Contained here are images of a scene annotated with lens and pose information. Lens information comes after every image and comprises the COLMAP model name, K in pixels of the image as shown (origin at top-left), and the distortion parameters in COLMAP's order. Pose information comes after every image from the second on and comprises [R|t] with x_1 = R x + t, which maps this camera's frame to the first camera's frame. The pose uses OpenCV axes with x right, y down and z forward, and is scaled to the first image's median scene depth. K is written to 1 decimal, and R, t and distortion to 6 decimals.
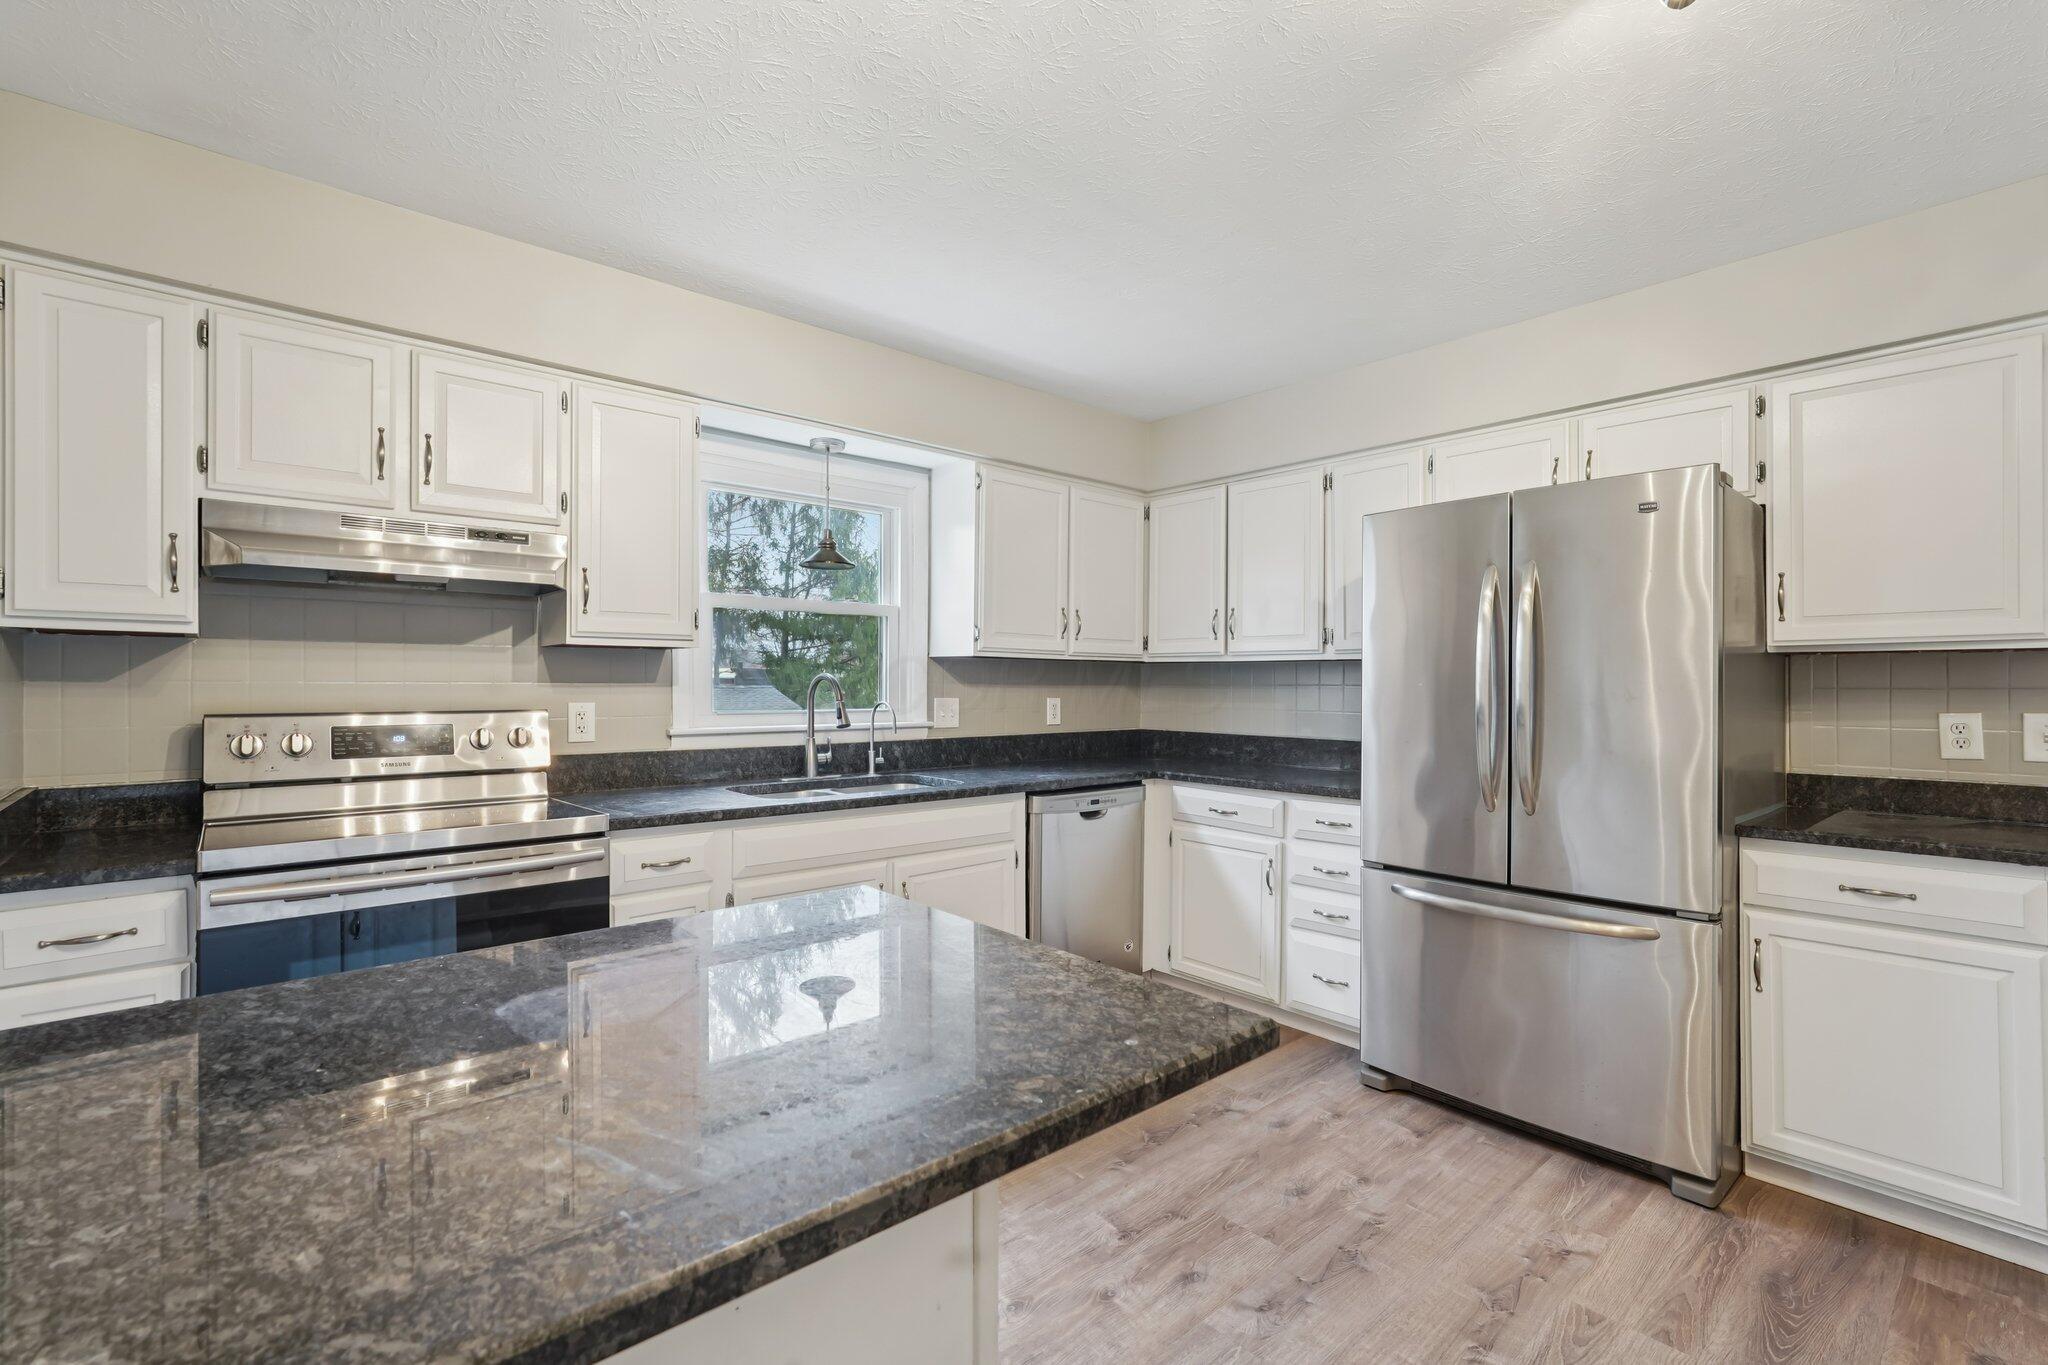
lens RADIAL K [[905.2, 0, 1027.7], [0, 905.2, 683.7], [0, 0, 1]] dist [-0.010080, 0.003331]
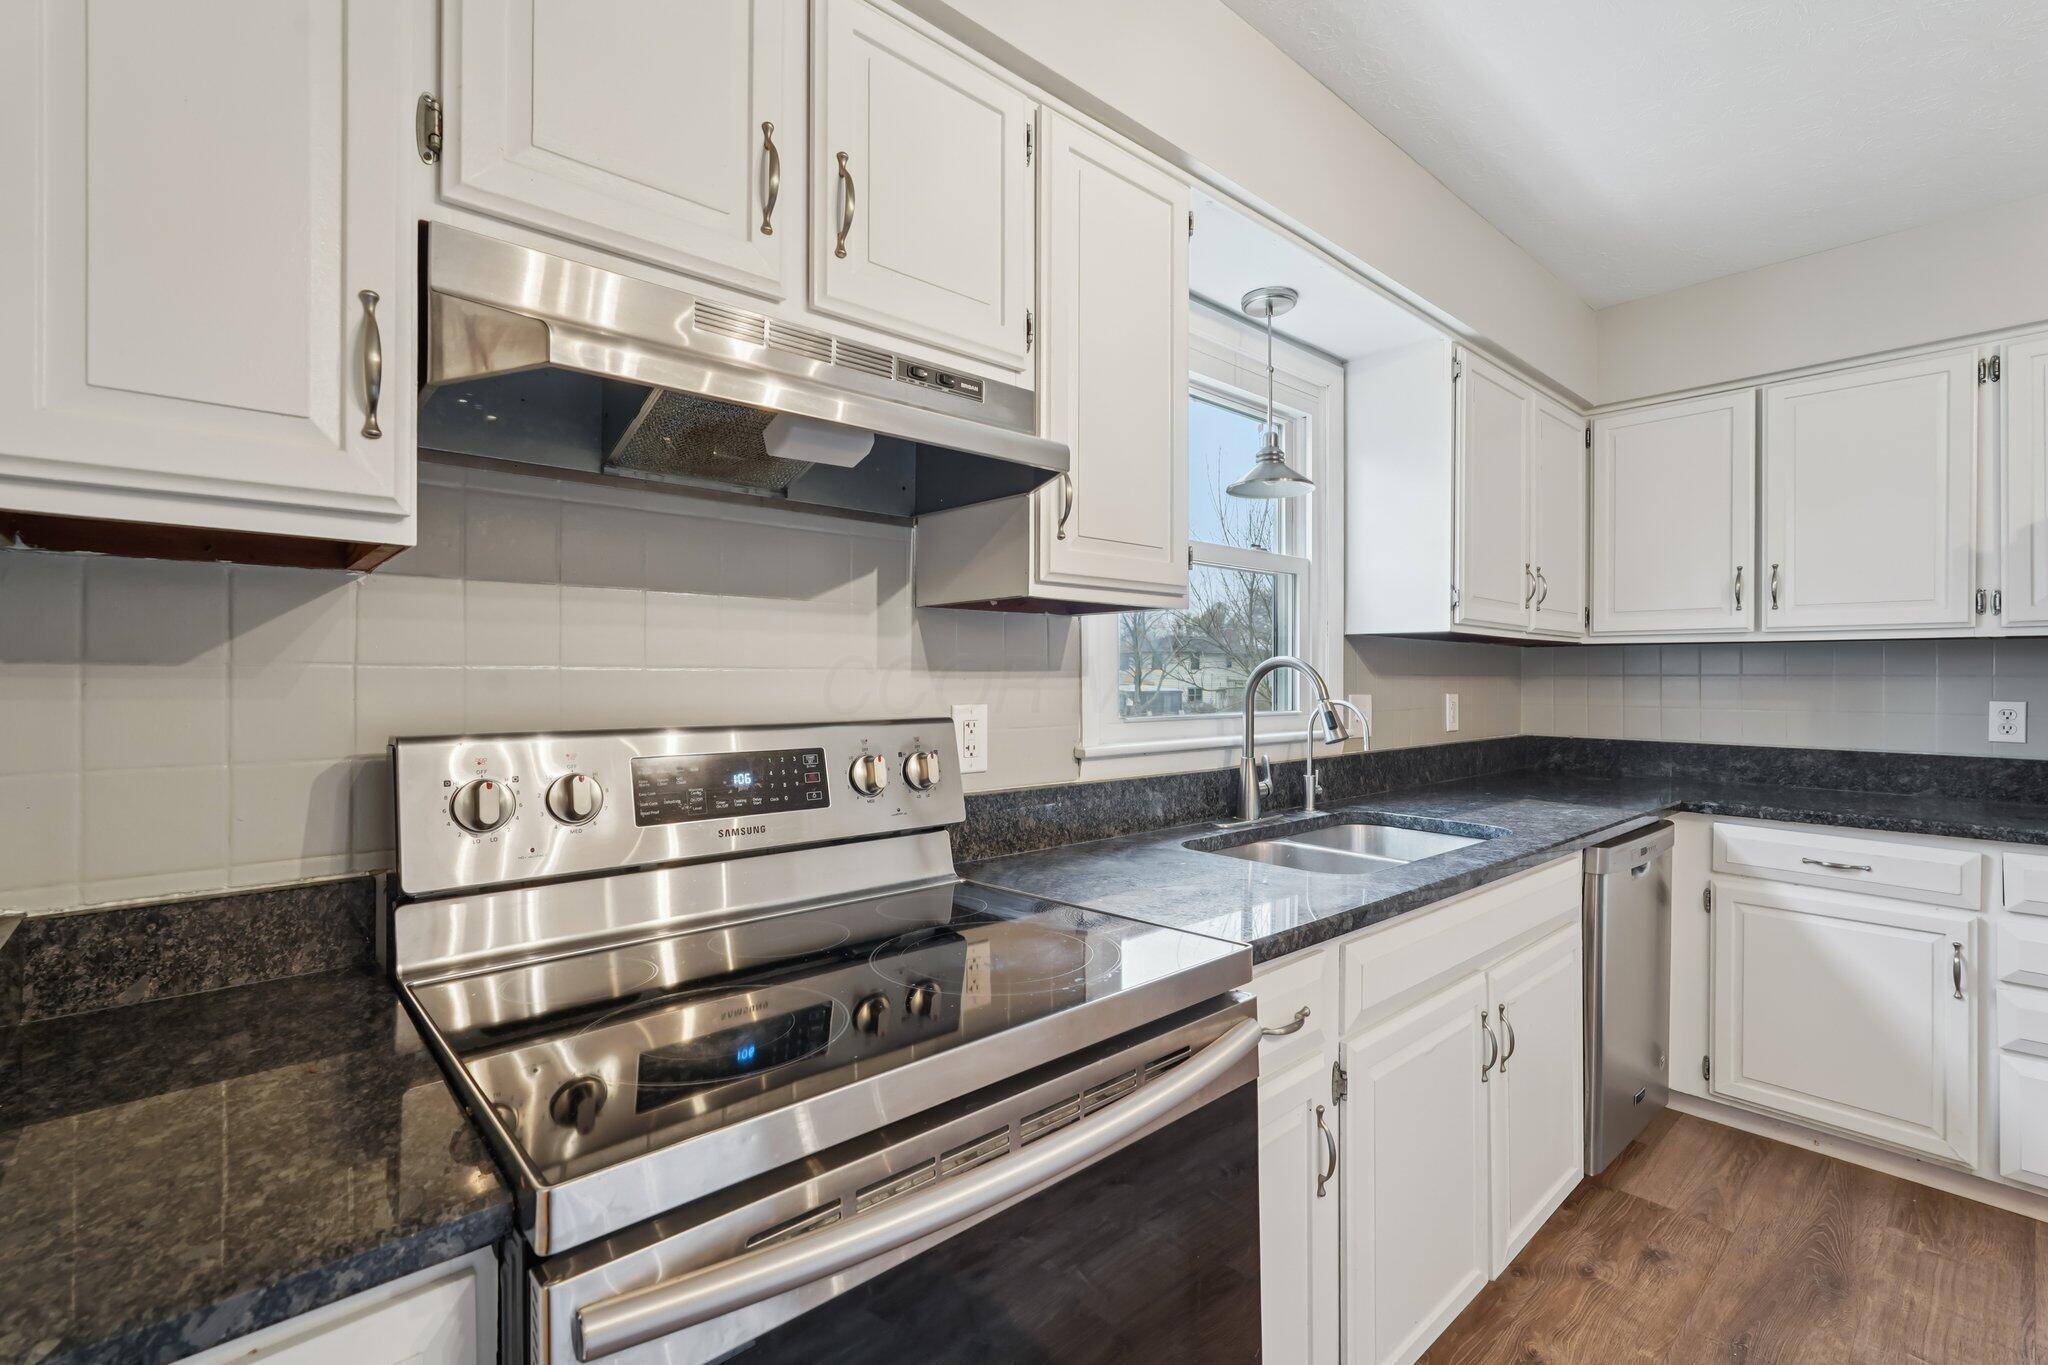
lens RADIAL K [[905.2, 0, 1027.1], [0, 905.2, 672.9], [0, 0, 1]] dist [-0.010080, 0.003331]
pose [[0.999940, 0.000691, 0.010927, -0.408747], [-0.000666, 0.999997, -0.002316, 0.002199], [-0.010928, 0.002309, 0.999938, 0.368182]]
